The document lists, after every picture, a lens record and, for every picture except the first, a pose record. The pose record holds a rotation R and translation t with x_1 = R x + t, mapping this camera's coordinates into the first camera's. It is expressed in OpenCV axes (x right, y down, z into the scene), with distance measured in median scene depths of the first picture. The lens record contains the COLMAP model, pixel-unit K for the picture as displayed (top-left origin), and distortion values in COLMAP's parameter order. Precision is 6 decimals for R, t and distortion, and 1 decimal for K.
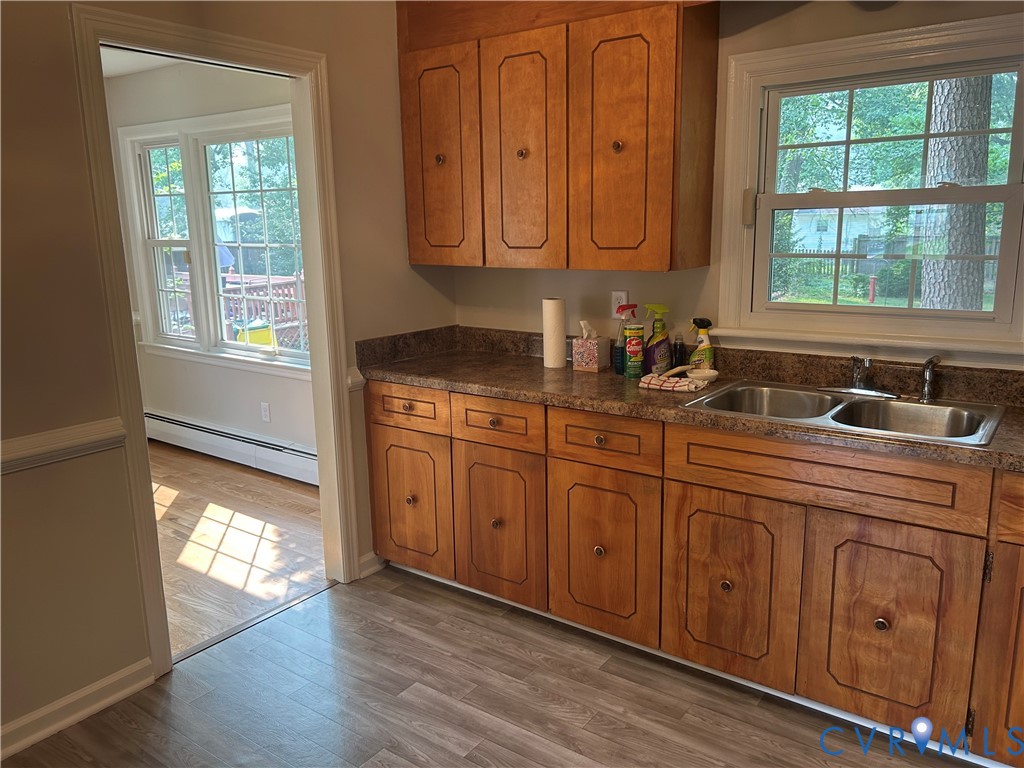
lens RADIAL K [[758.0, 0, 514.4], [0, 758.0, 378.7], [0, 0, 1]] dist [0.059477, -0.106320]
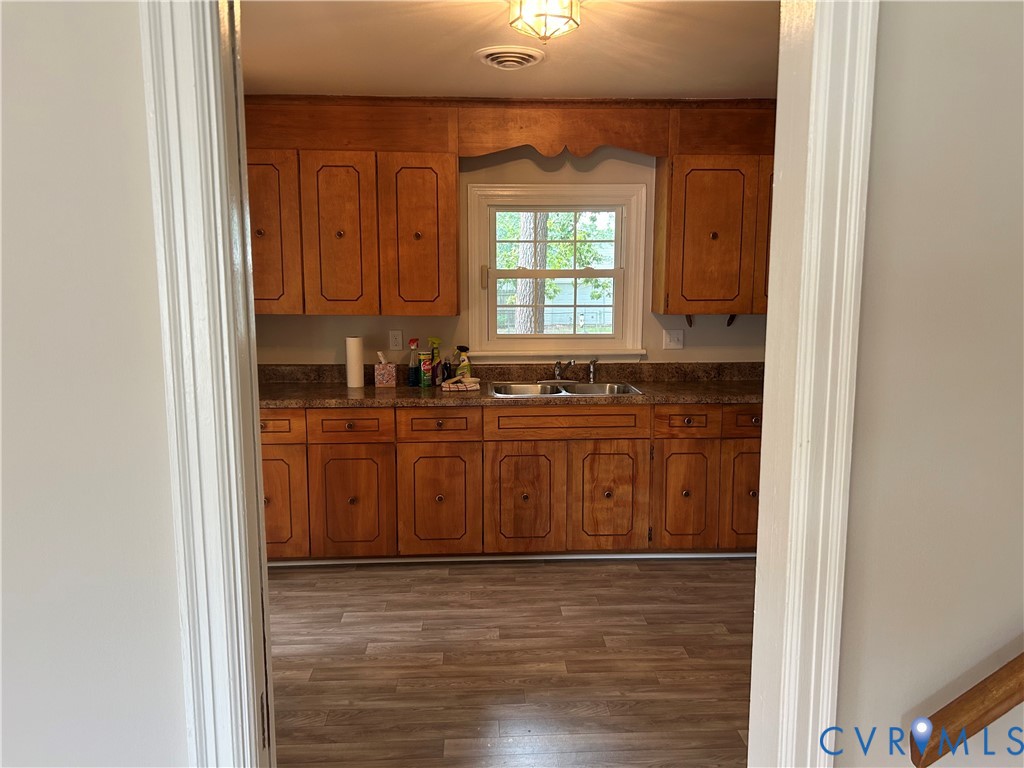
lens RADIAL K [[758.0, 0, 514.4], [0, 758.0, 378.7], [0, 0, 1]] dist [0.059477, -0.106320]
pose [[0.773460, -0.066389, 0.630359, -0.699937], [0.108659, 0.993665, -0.028675, 0.047399], [-0.624462, 0.090673, 0.775774, -0.286600]]
